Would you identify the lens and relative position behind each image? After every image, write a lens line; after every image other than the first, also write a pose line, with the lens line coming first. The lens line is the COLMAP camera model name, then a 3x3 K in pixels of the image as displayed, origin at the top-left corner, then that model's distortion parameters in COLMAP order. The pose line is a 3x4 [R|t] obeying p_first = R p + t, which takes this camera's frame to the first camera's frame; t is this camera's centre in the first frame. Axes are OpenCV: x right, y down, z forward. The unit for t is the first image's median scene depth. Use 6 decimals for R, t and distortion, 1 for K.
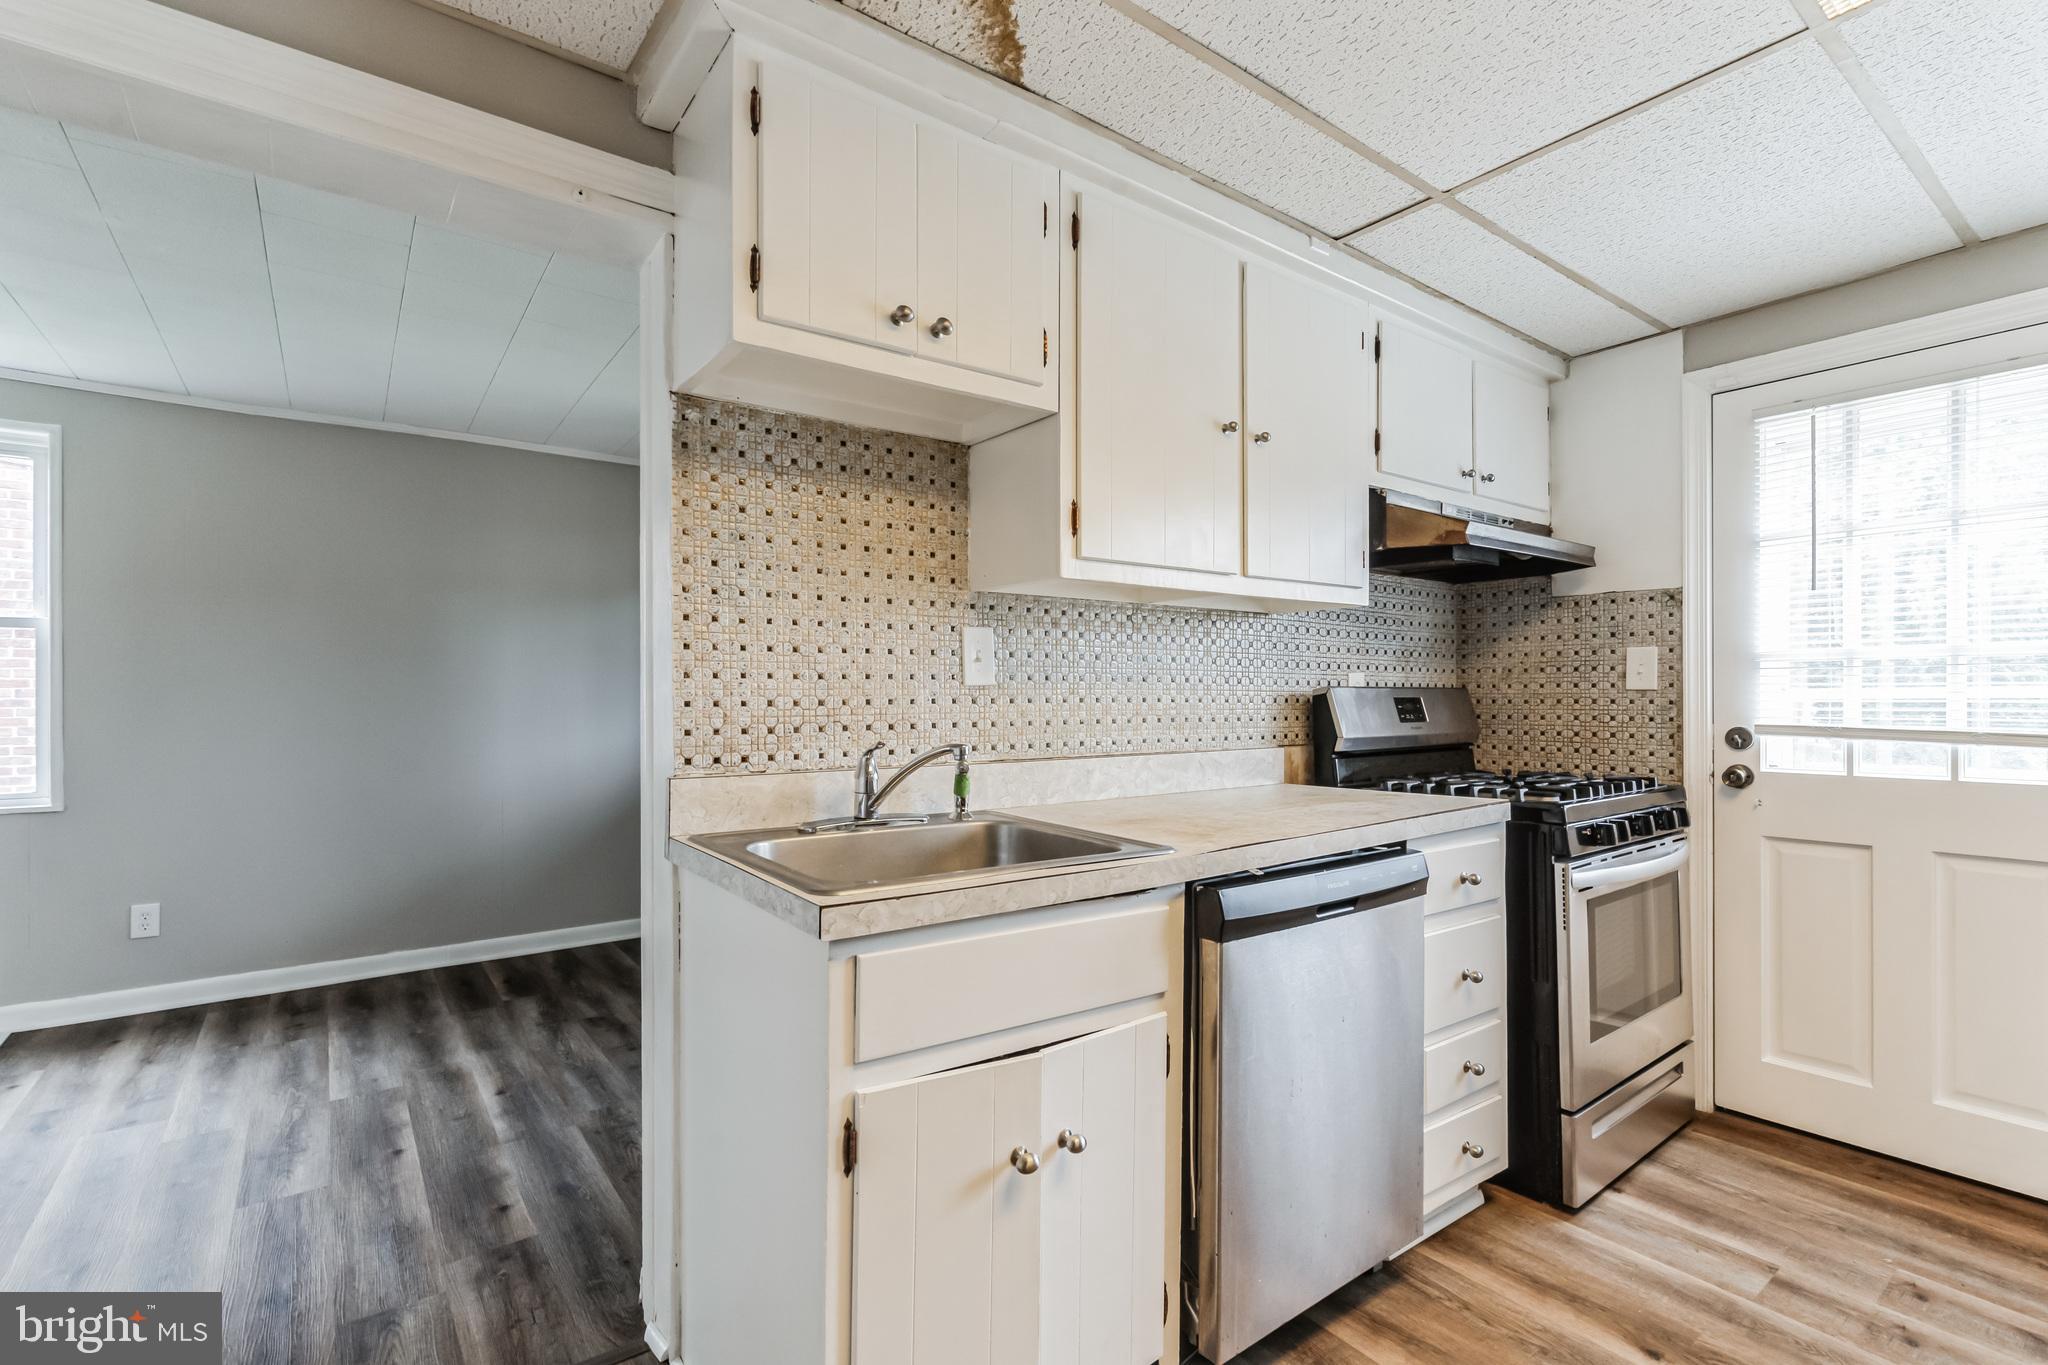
lens RADIAL K [[937.1, 0, 1015.0], [0, 937.1, 691.9], [0, 0, 1]] dist [-0.001809, -0.000528]
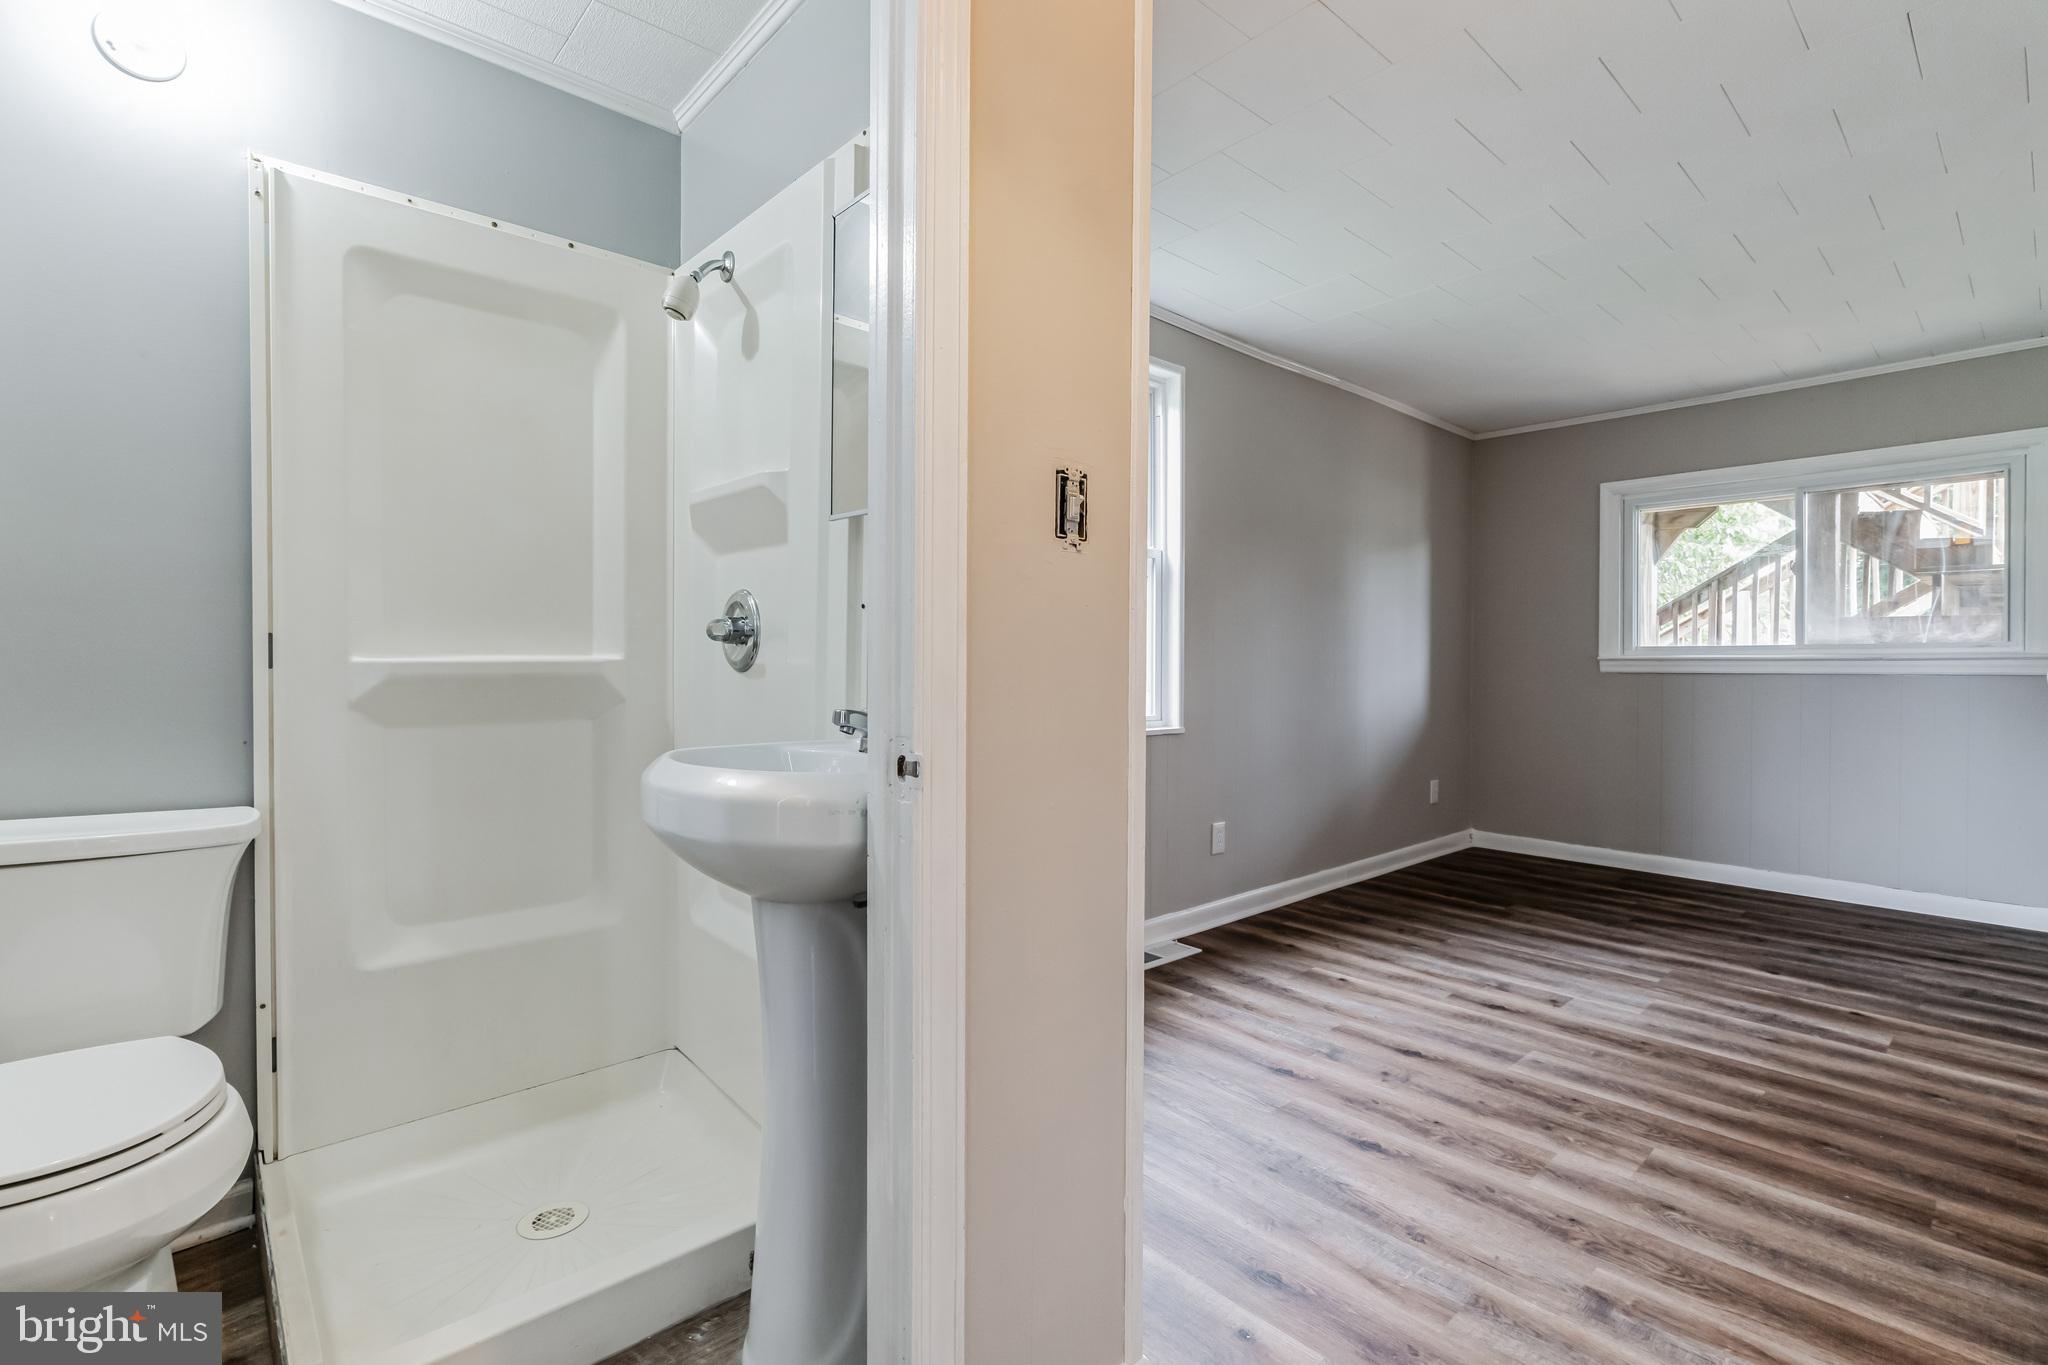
lens RADIAL K [[928.5, 0, 1013.9], [0, 928.5, 673.7], [0, 0, 1]] dist [-0.002726, -0.000339]
pose [[0.995472, 0.010057, 0.094521, -1.479045], [-0.011610, 0.999806, 0.015896, 0.051048], [-0.094343, -0.016921, 0.995396, -0.032190]]
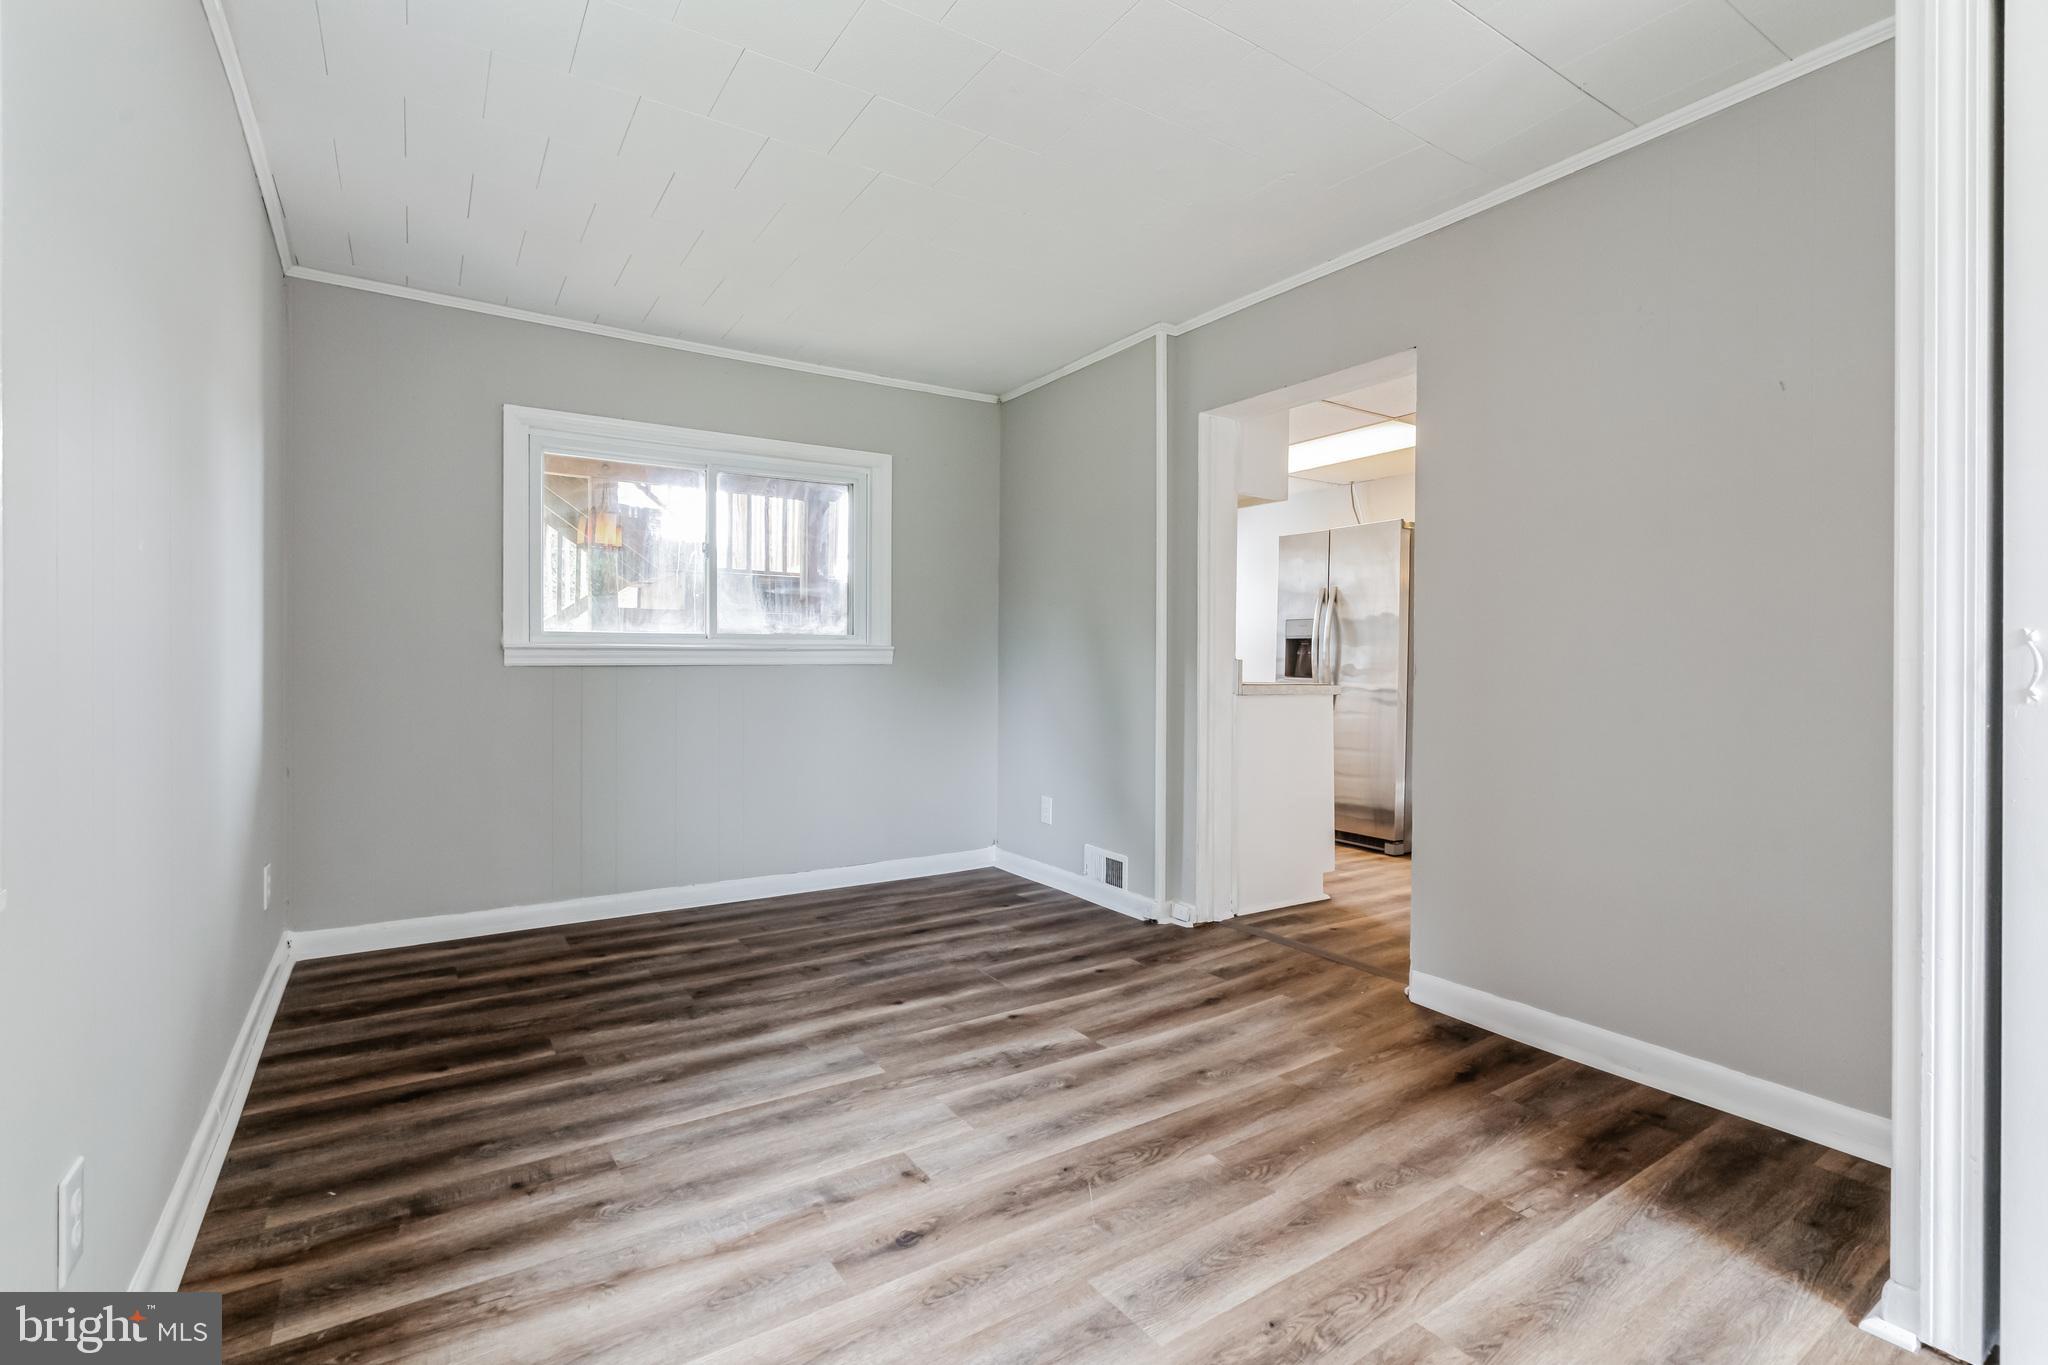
lens RADIAL K [[928.5, 0, 1013.9], [0, 928.5, 673.7], [0, 0, 1]] dist [-0.002726, -0.000339]
pose [[0.048562, -0.004770, 0.998809, -1.441315], [-0.008196, 0.999953, 0.005174, 0.060927], [-0.998787, -0.008437, 0.048521, 0.772567]]
